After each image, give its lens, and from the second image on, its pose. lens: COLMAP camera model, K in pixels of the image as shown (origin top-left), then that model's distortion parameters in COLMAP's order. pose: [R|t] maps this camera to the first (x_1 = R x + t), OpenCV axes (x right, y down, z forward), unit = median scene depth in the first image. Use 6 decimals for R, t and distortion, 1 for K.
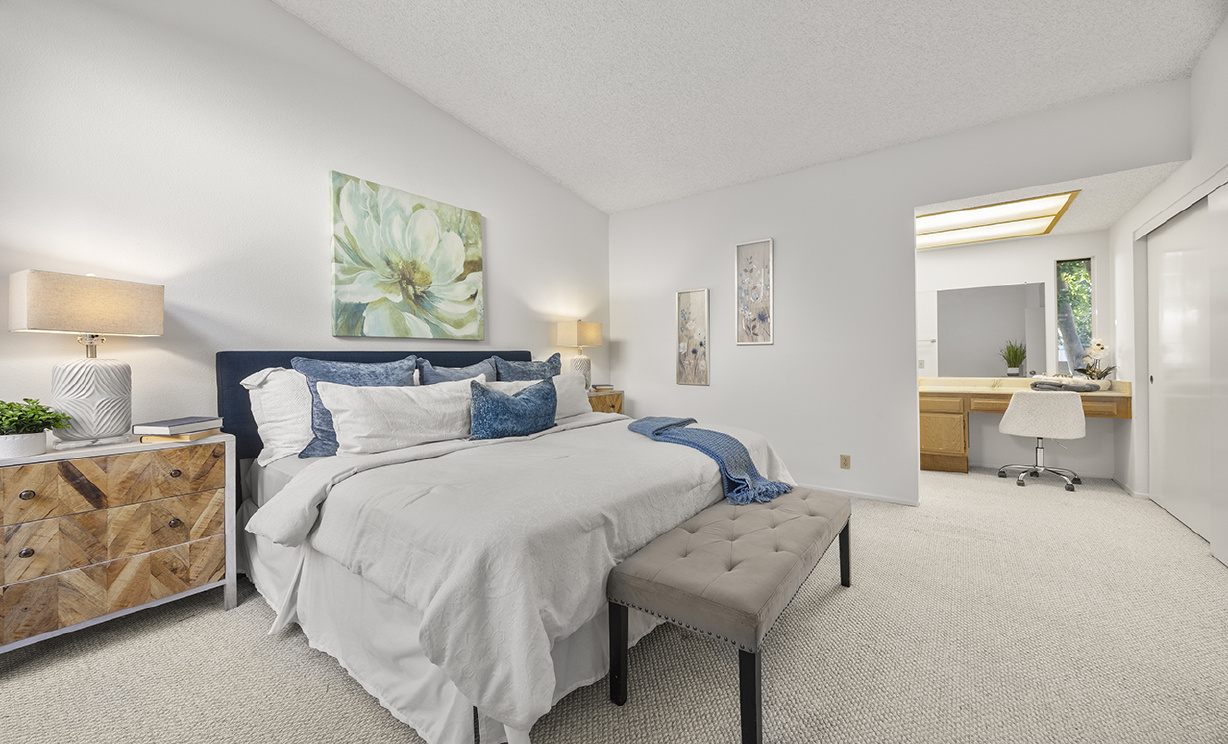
lens RADIAL K [[476.7, 0, 610.0], [0, 476.7, 365.5], [0, 0, 1]] dist [-0.002542, -0.000366]
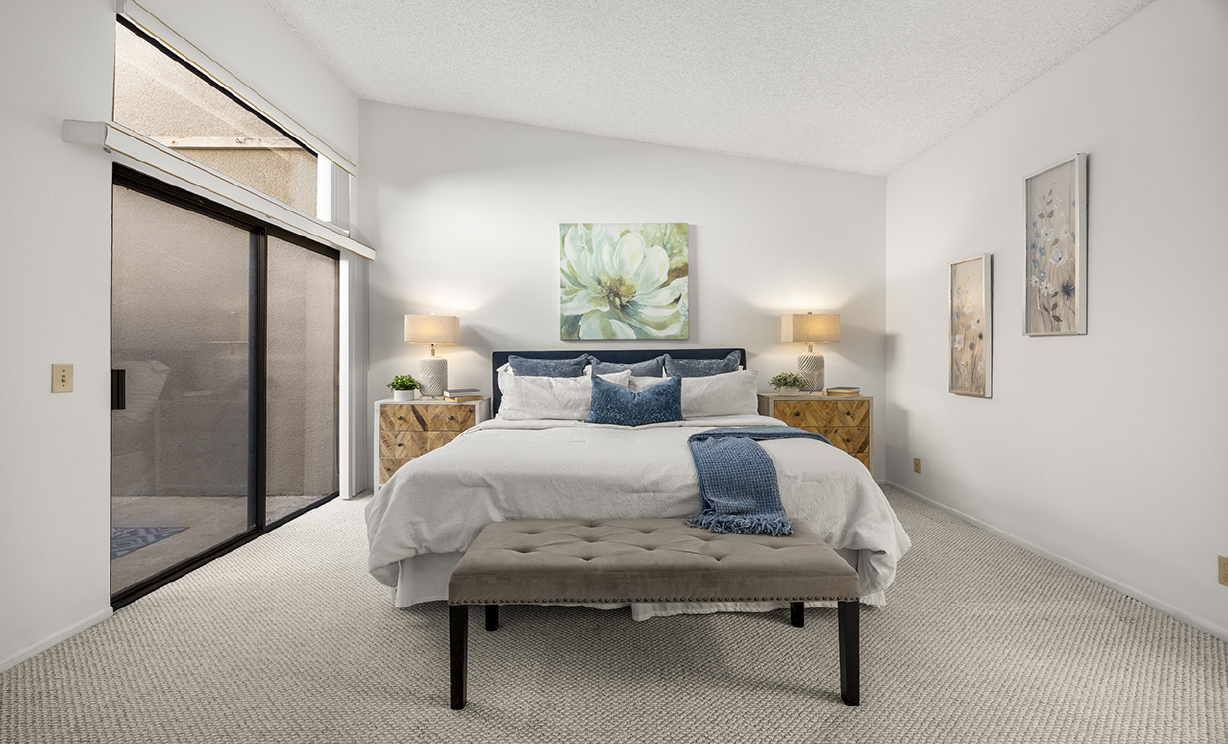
lens RADIAL K [[476.7, 0, 610.0], [0, 476.7, 365.5], [0, 0, 1]] dist [-0.002542, -0.000366]
pose [[0.602608, 0.020581, -0.797772, 0.576886], [-0.013546, 0.999787, 0.015560, -0.008958], [0.797923, 0.001430, 0.602758, 0.233707]]
